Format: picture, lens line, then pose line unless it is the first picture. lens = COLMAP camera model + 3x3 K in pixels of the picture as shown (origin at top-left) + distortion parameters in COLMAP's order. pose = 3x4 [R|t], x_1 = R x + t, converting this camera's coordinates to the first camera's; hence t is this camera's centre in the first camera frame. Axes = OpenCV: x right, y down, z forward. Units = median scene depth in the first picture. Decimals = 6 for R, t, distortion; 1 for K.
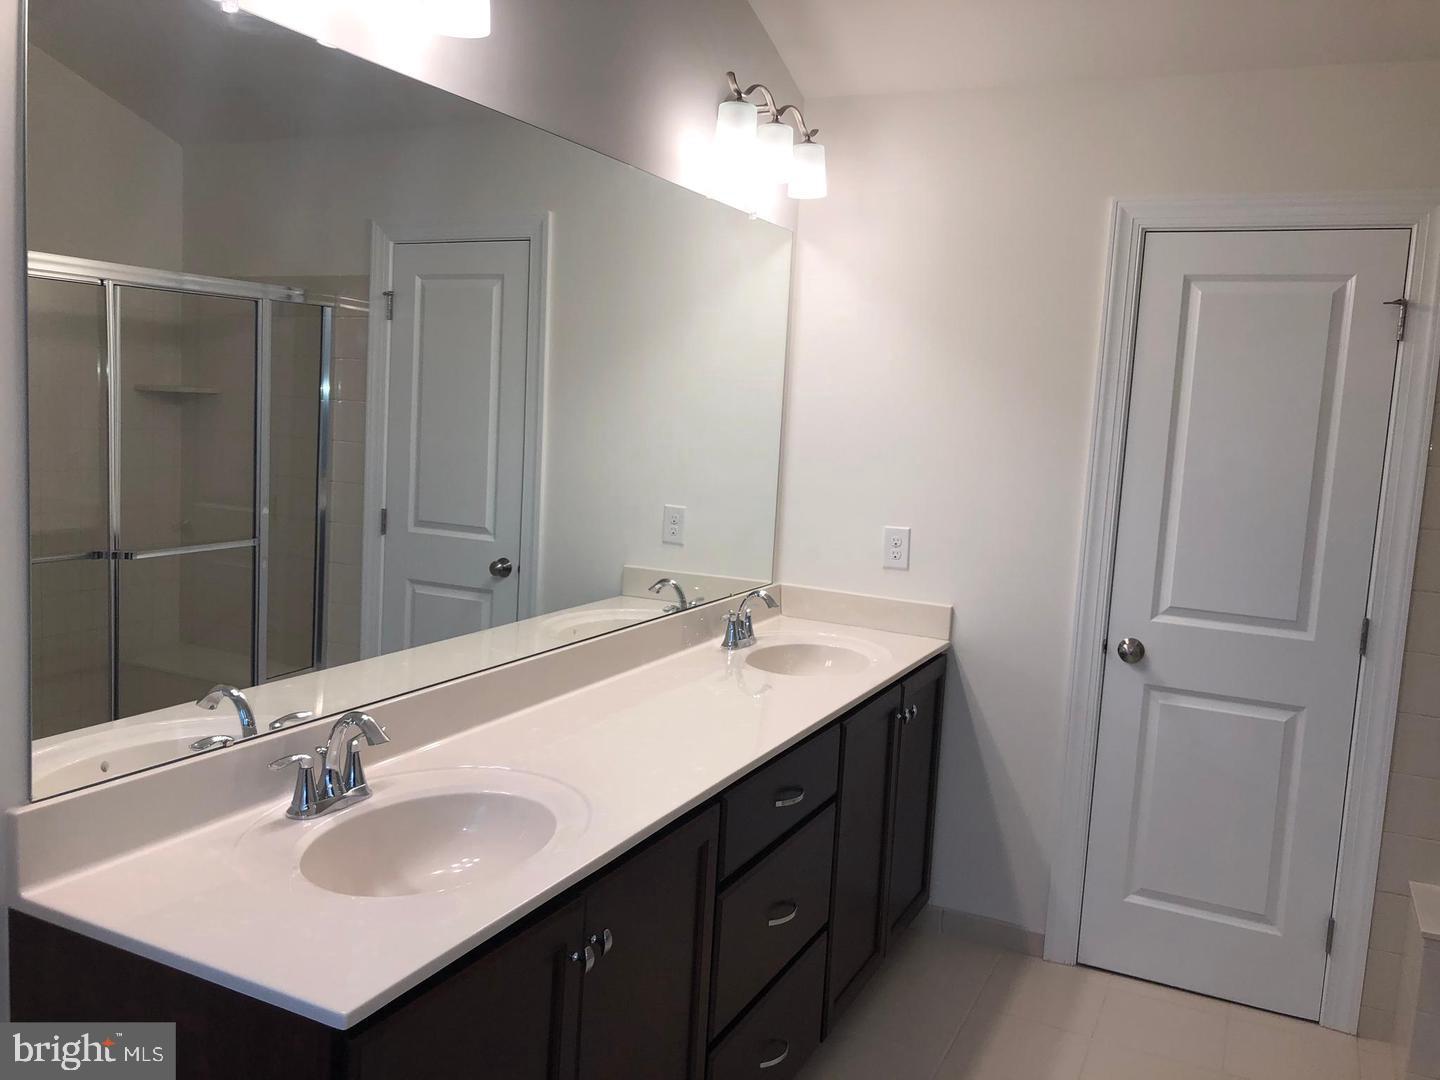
lens RADIAL K [[1170.7, 0, 712.3], [0, 1170.7, 524.4], [0, 0, 1]] dist [0.084035, -0.156300]
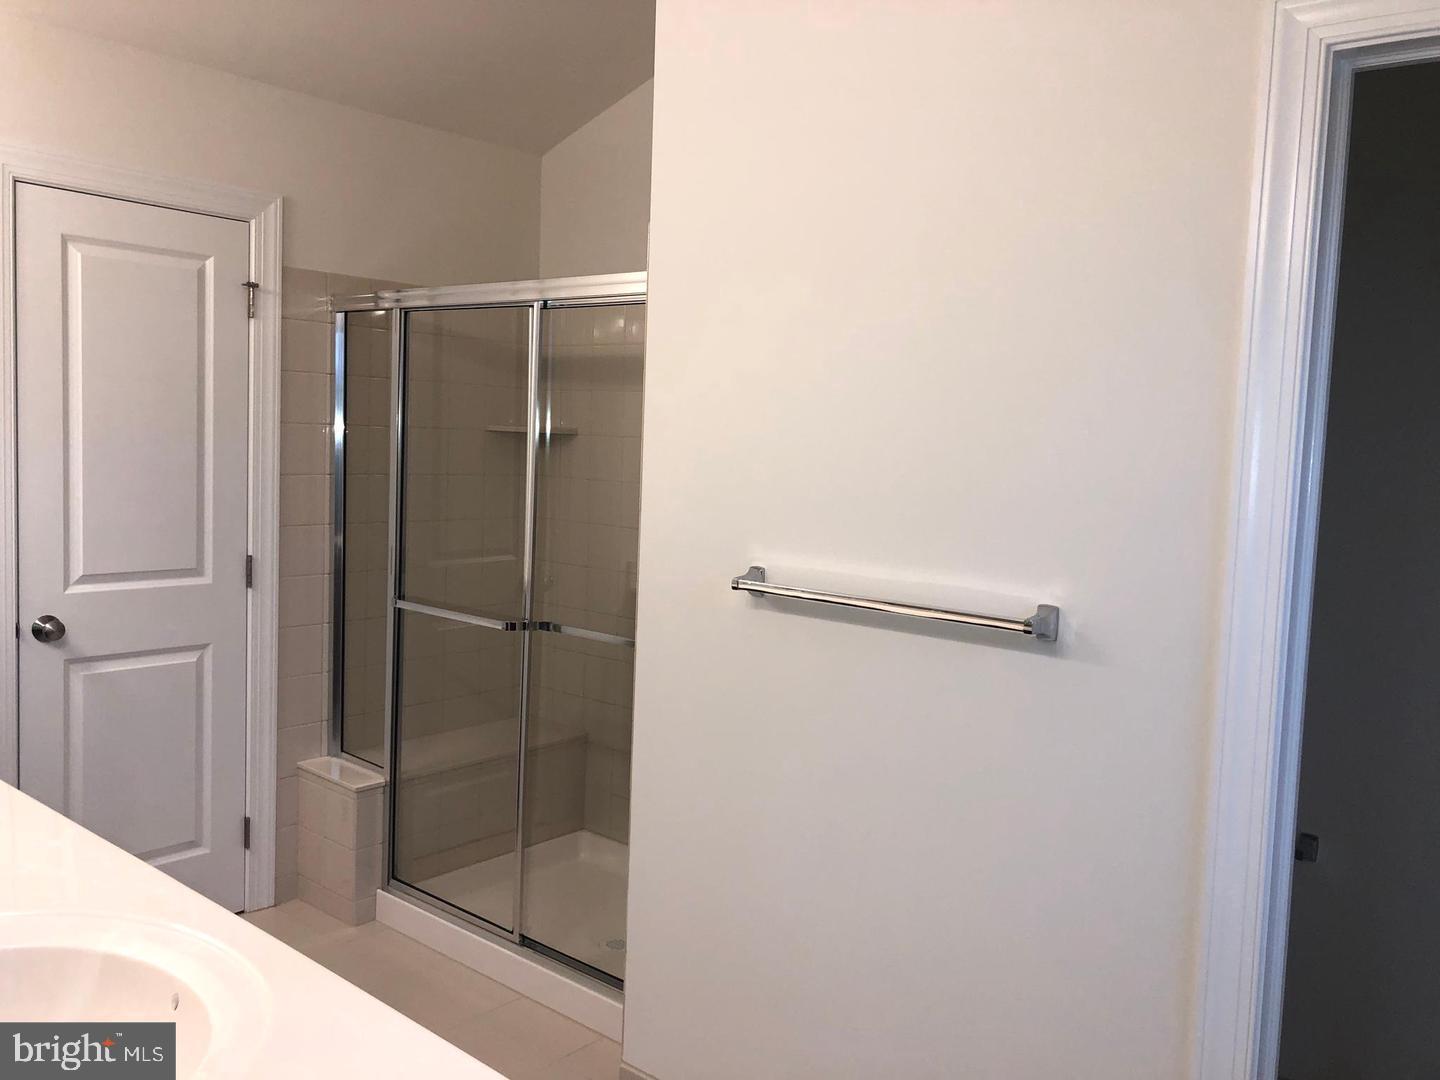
lens RADIAL K [[1170.7, 0, 712.3], [0, 1170.7, 524.4], [0, 0, 1]] dist [0.084035, -0.156300]
pose [[0.231796, -0.114888, 0.965956, -0.439293], [0.066148, 0.992564, 0.102179, -0.038401], [-0.970513, 0.040211, 0.237672, 0.263097]]
